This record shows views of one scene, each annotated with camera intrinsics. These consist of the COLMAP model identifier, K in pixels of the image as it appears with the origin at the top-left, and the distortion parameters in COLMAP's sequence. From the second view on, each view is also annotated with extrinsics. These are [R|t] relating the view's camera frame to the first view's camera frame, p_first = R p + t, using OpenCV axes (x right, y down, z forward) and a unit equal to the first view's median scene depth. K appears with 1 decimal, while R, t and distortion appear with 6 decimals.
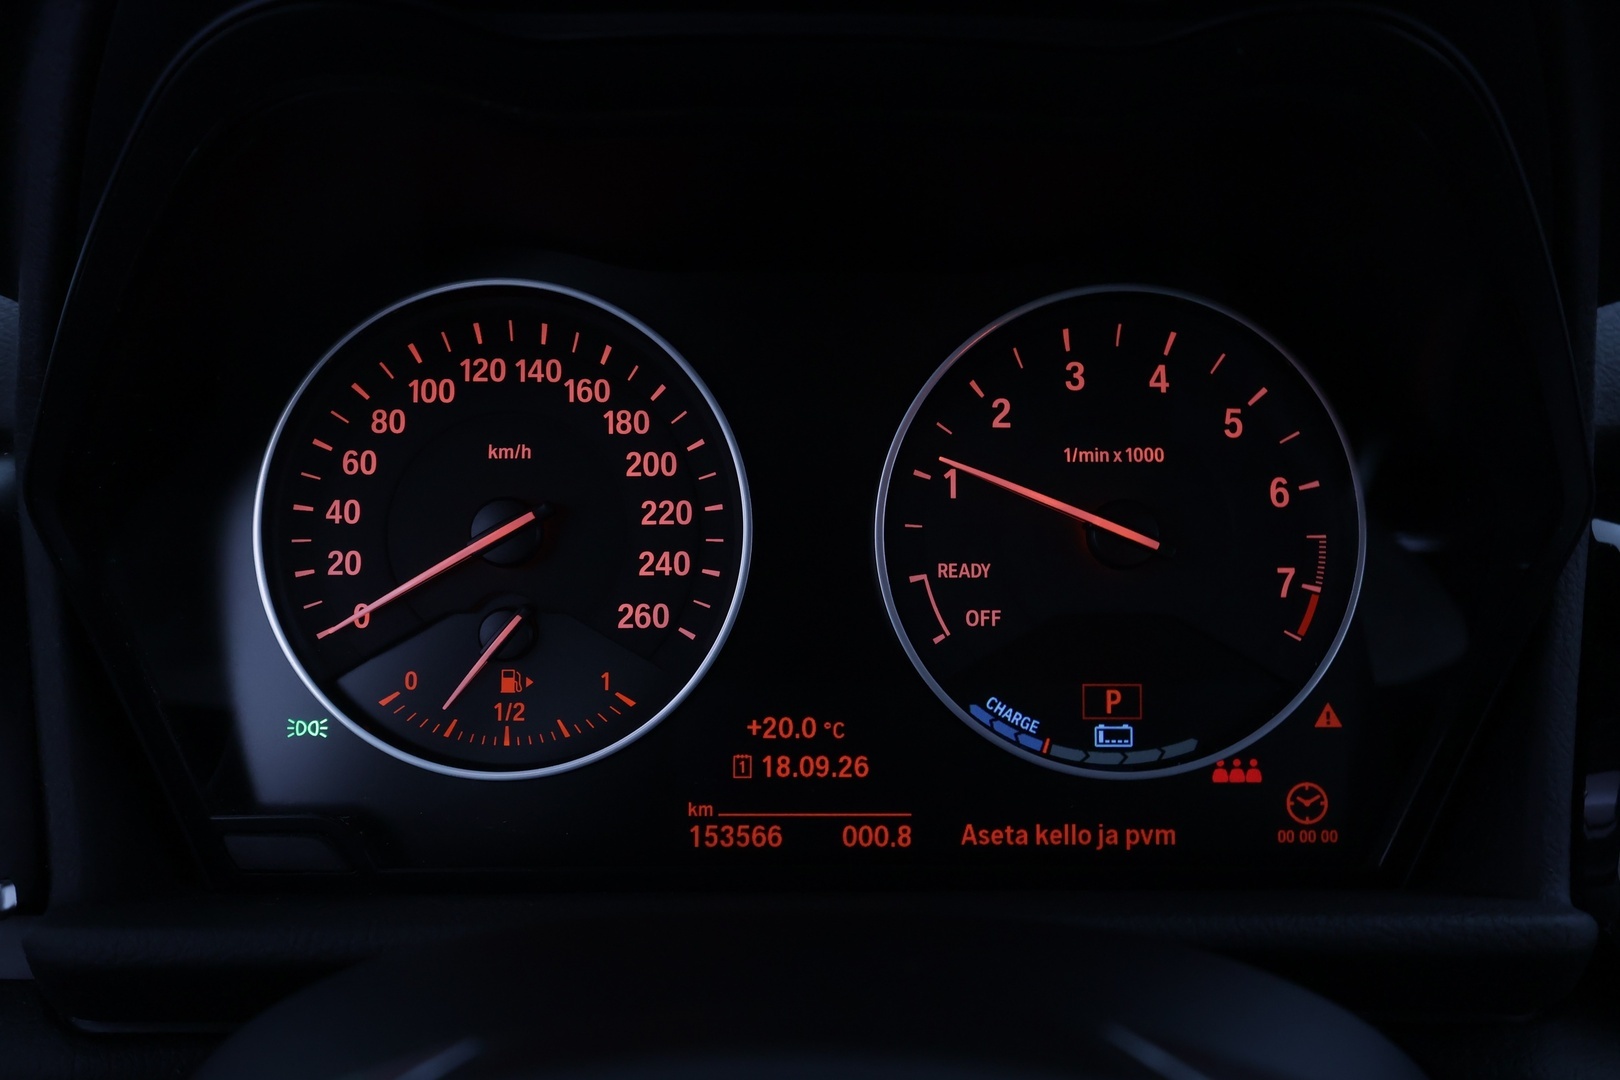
lens RADIAL K [[1301.5, 0, 802.6], [0, 1301.5, 557.3], [0, 0, 1]] dist [0.008116, 0.013803]
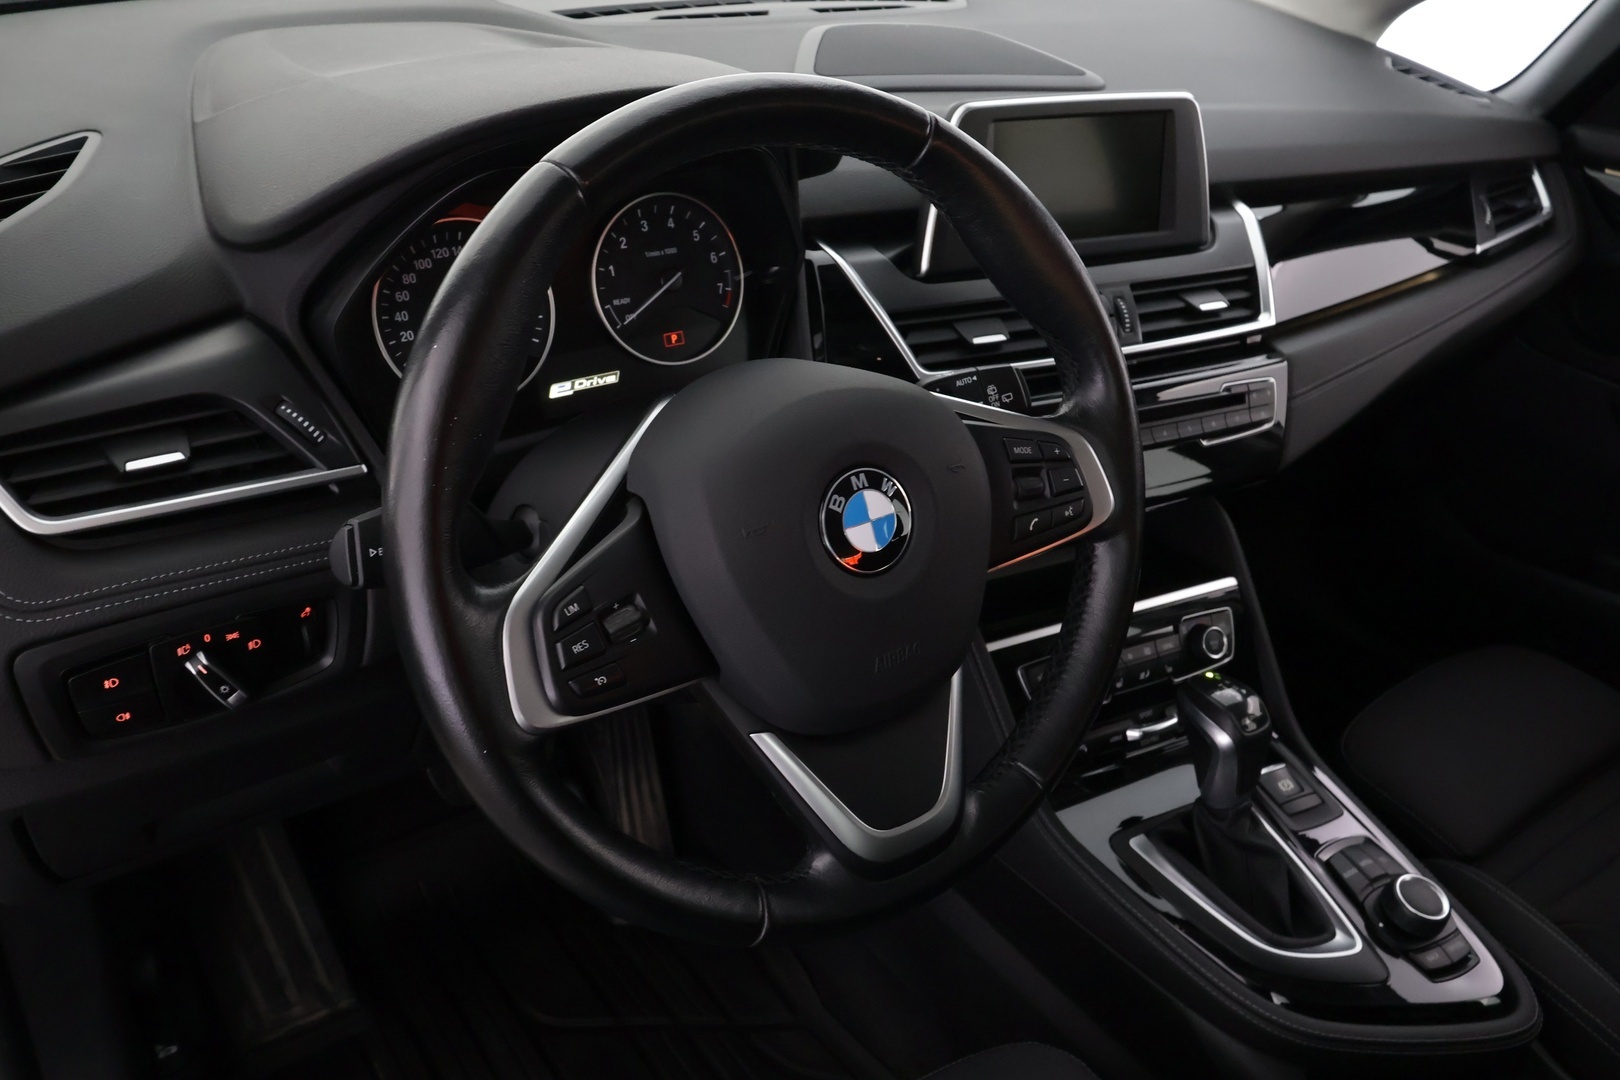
lens RADIAL K [[1301.5, 0, 845.0], [0, 1301.5, 537.3], [0, 0, 1]] dist [0.008116, 0.013803]
pose [[0.827578, -0.248642, 0.503281, -1.031387], [0.123297, 0.955173, 0.269150, -0.203345], [-0.547642, -0.160690, 0.821137, -1.684425]]
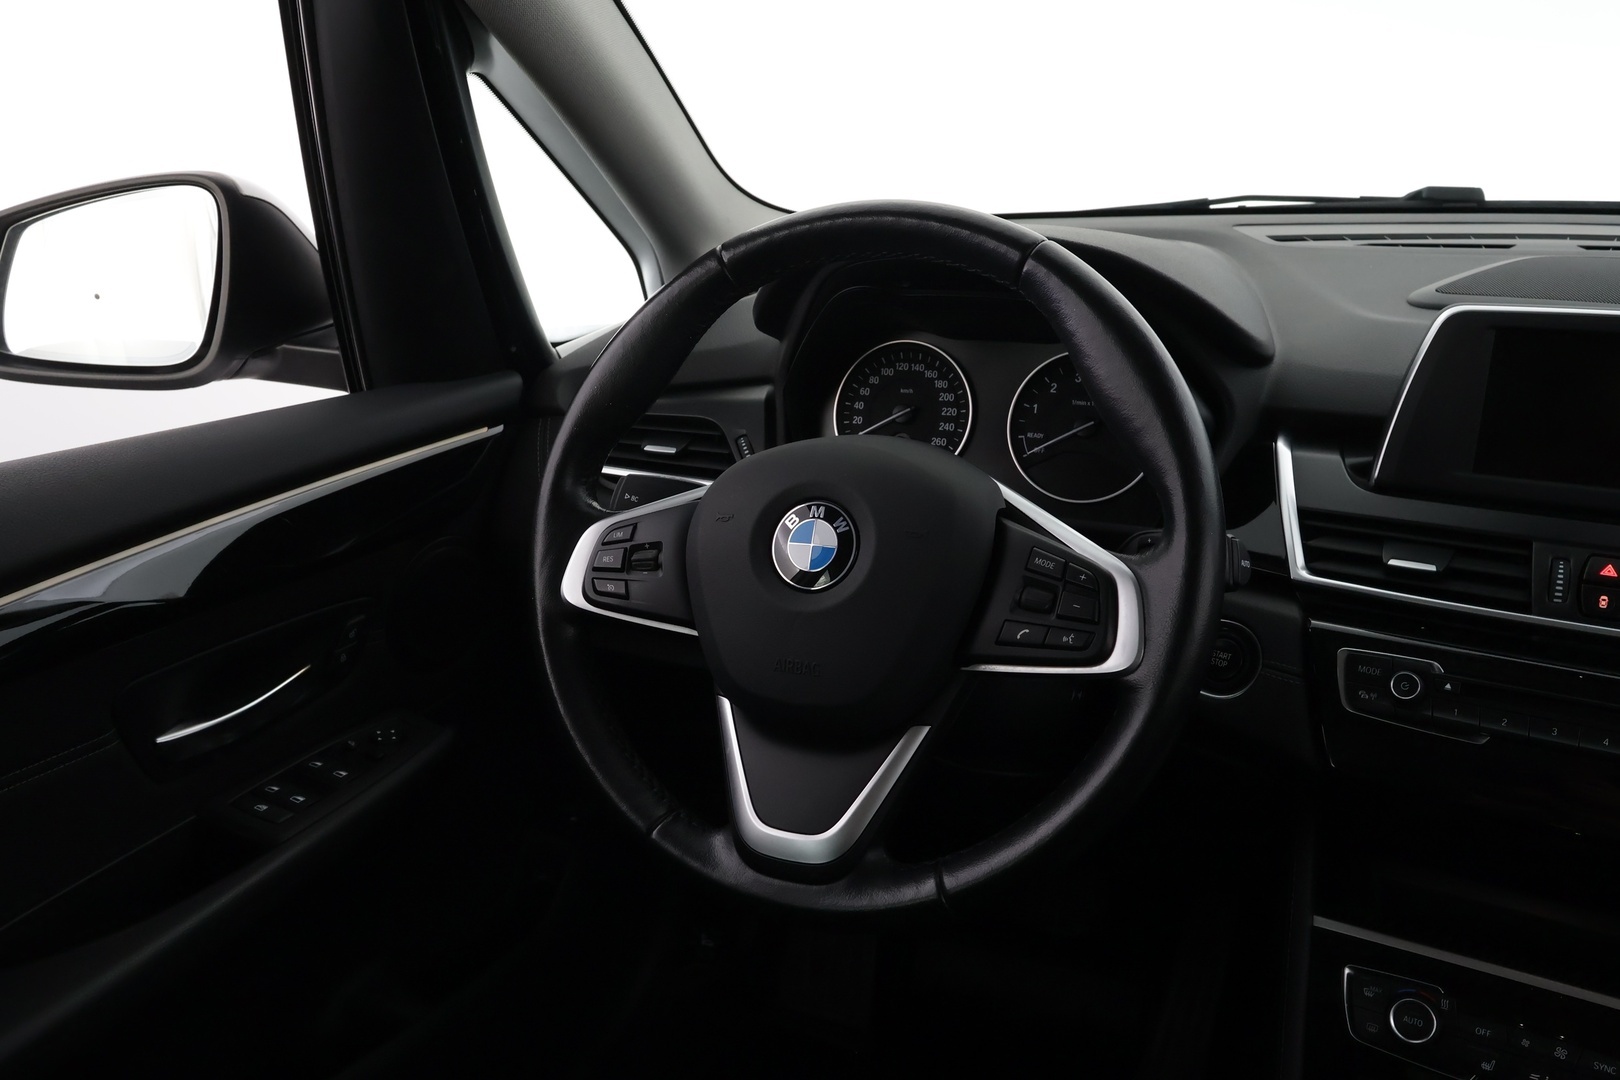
lens RADIAL K [[1301.5, 0, 799.5], [0, 1301.5, 532.3], [0, 0, 1]] dist [0.008116, 0.013803]
pose [[0.912787, 0.102216, -0.395438, 0.892268], [-0.102640, 0.994515, 0.020148, 0.243927], [0.395328, 0.022197, 0.918272, -2.198028]]
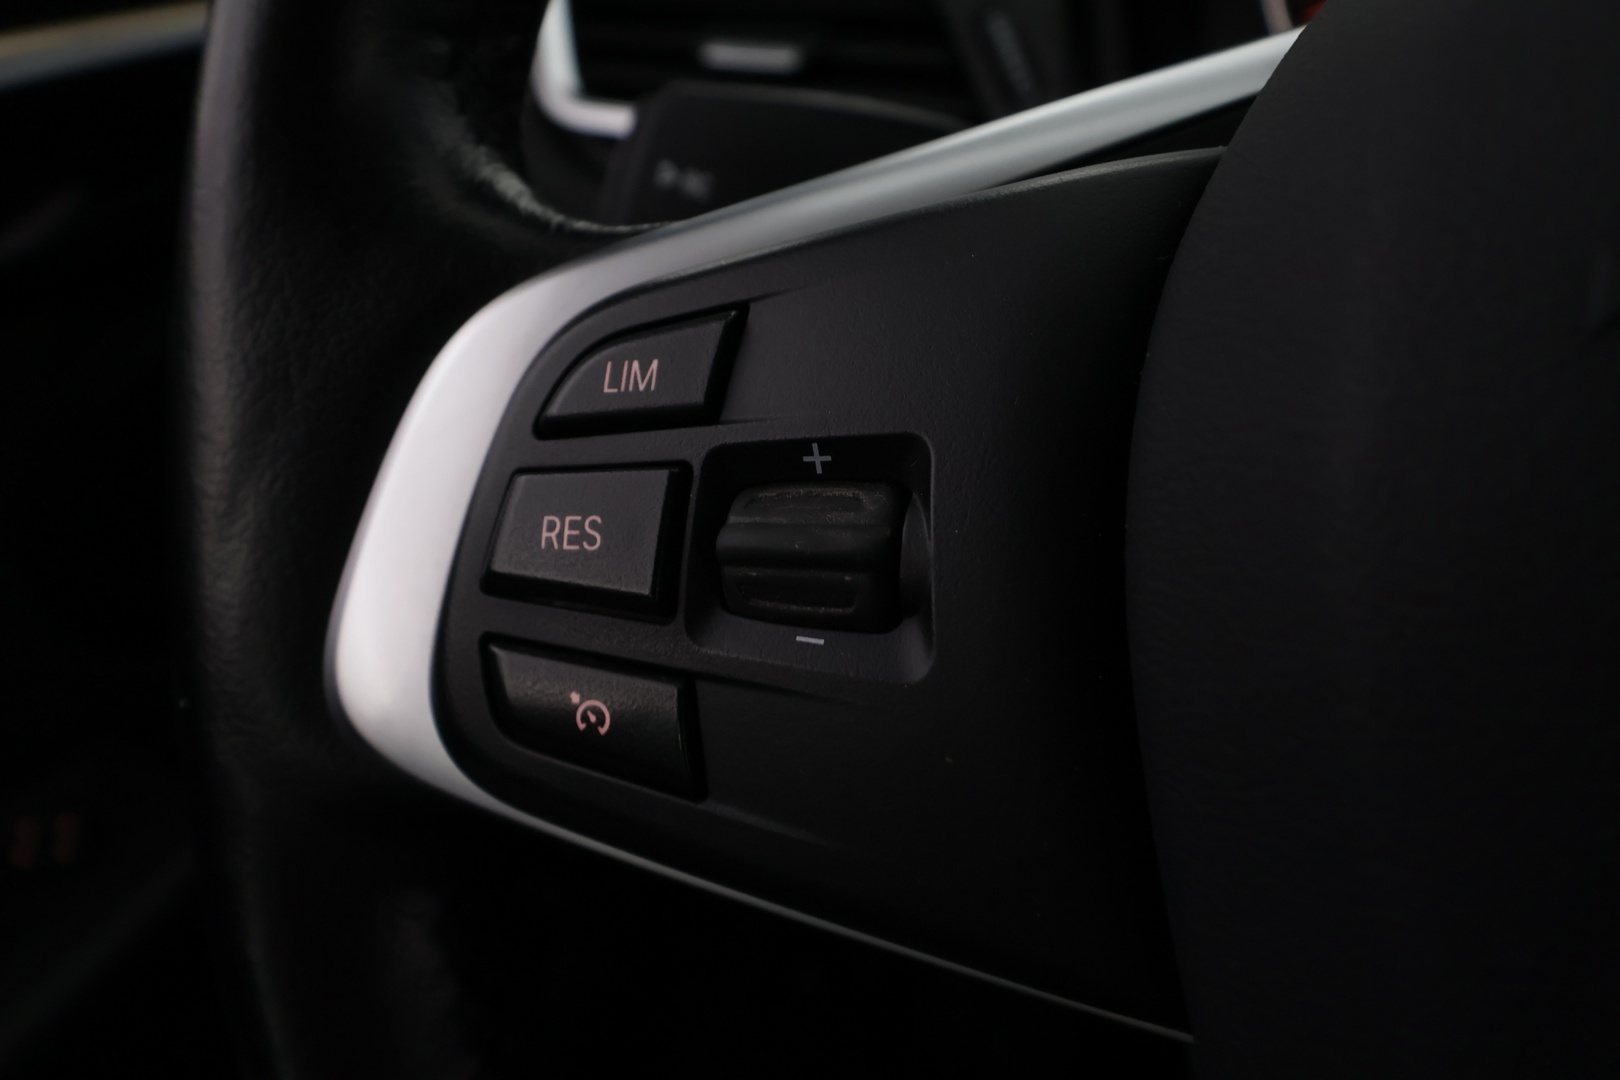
lens RADIAL K [[1301.5, 0, 812.7], [0, 1301.5, 540.4], [0, 0, 1]] dist [0.008116, 0.013803]
pose [[0.907118, 0.200328, -0.370142, -0.242239], [-0.120122, 0.966107, 0.228489, 0.287103], [0.403370, -0.162805, 0.900437, -0.324296]]
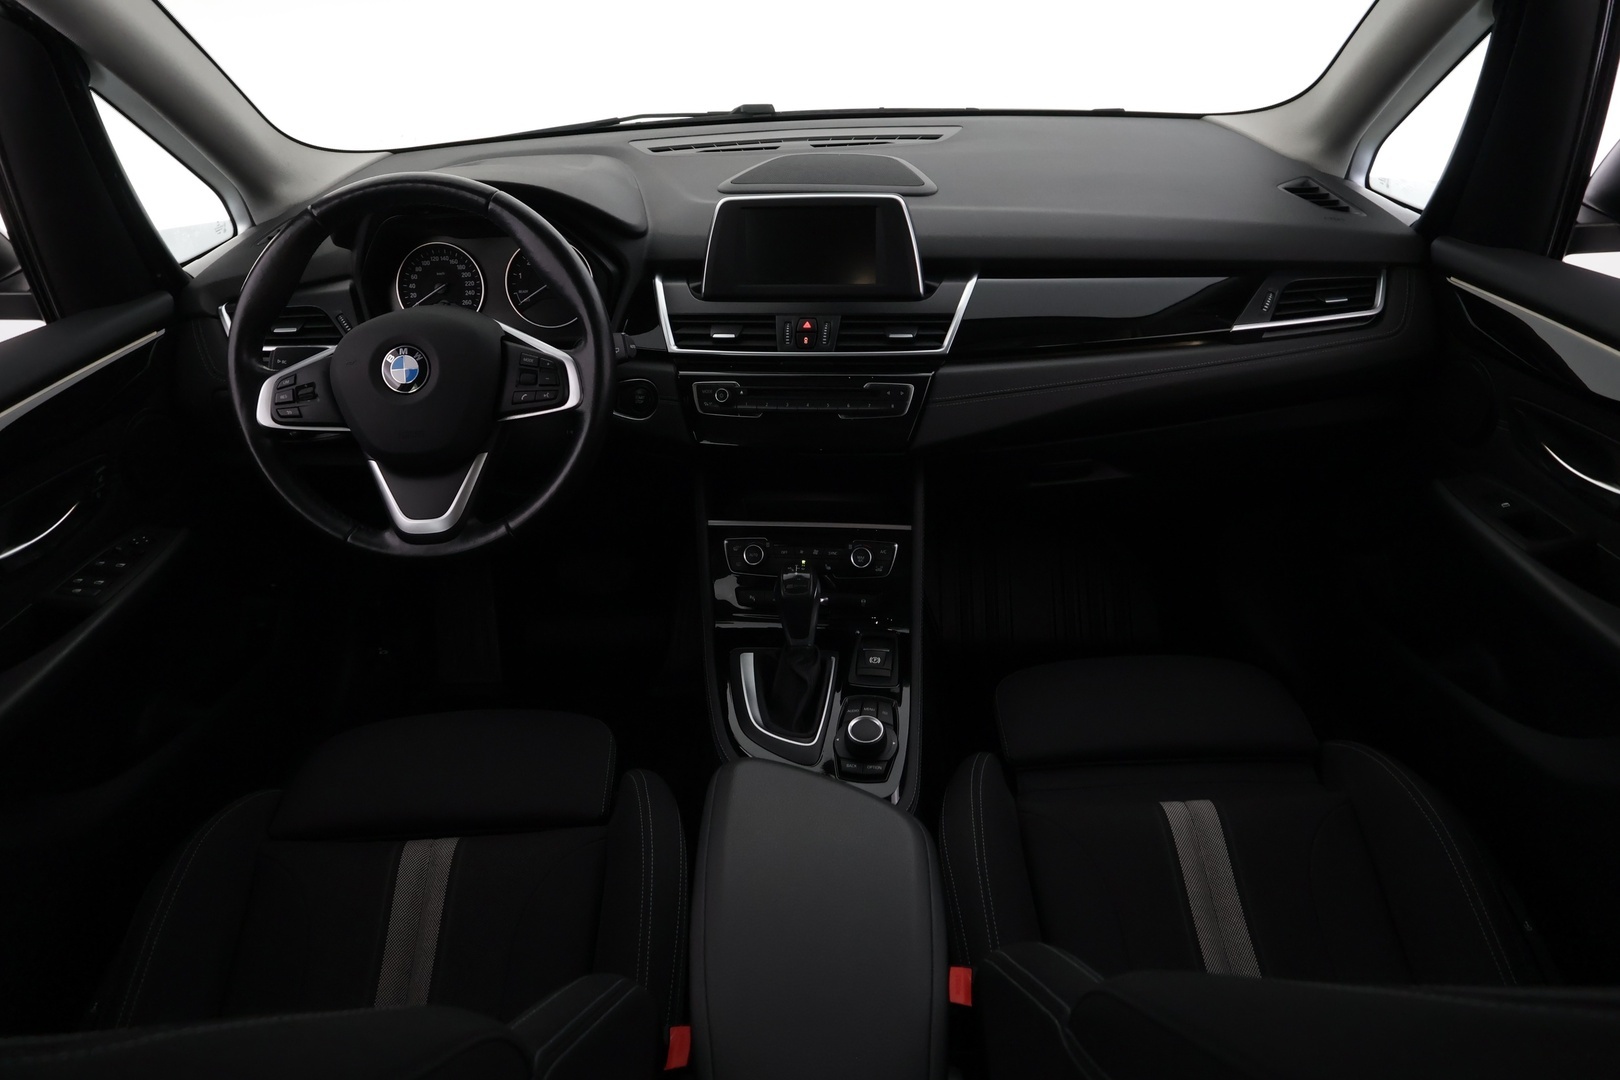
lens RADIAL K [[1102.6, 0, 817.0], [0, 1102.6, 541.2], [0, 0, 1]] dist [0.004020, 0.001129]
pose [[0.998697, -0.038941, -0.032997, 1.489929], [0.044066, 0.984034, 0.172439, 0.301387], [0.025755, -0.173668, 0.984467, -3.792332]]
